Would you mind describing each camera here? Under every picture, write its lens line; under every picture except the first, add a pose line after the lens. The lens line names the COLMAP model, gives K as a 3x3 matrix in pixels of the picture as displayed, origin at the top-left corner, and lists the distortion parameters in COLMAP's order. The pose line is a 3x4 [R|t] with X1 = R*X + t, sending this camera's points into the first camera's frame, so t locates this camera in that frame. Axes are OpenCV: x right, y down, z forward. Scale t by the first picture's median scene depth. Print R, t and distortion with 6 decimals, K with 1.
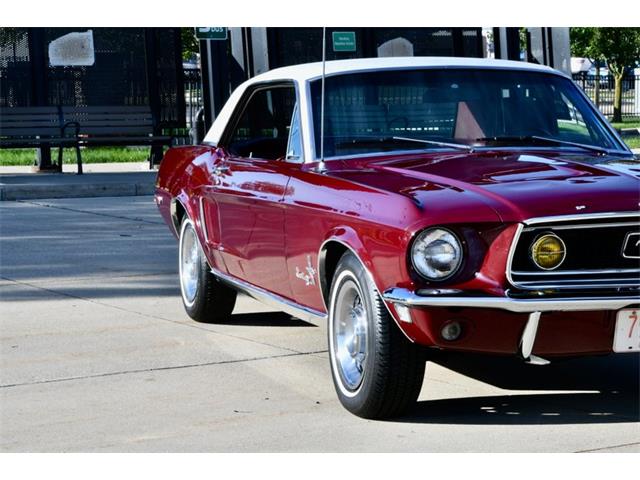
lens RADIAL K [[1724.5, 0, 304.0], [0, 1724.5, 240.7], [0, 0, 1]] dist [0.094405, 0.149236]
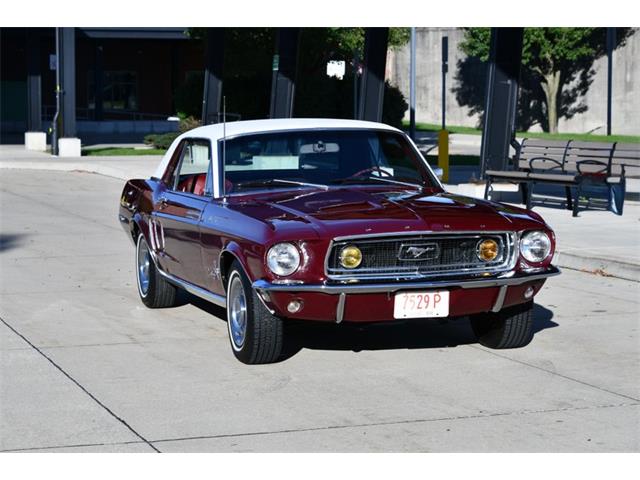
lens RADIAL K [[1955.8, 0, 319.6], [0, 1955.8, 240.3], [0, 0, 1]] dist [0.163753, 0.944097]
pose [[0.999951, -0.009361, 0.003229, 0.102996], [0.009363, 0.999956, -0.000840, -0.007695], [-0.003221, 0.000870, 0.999994, -0.823015]]
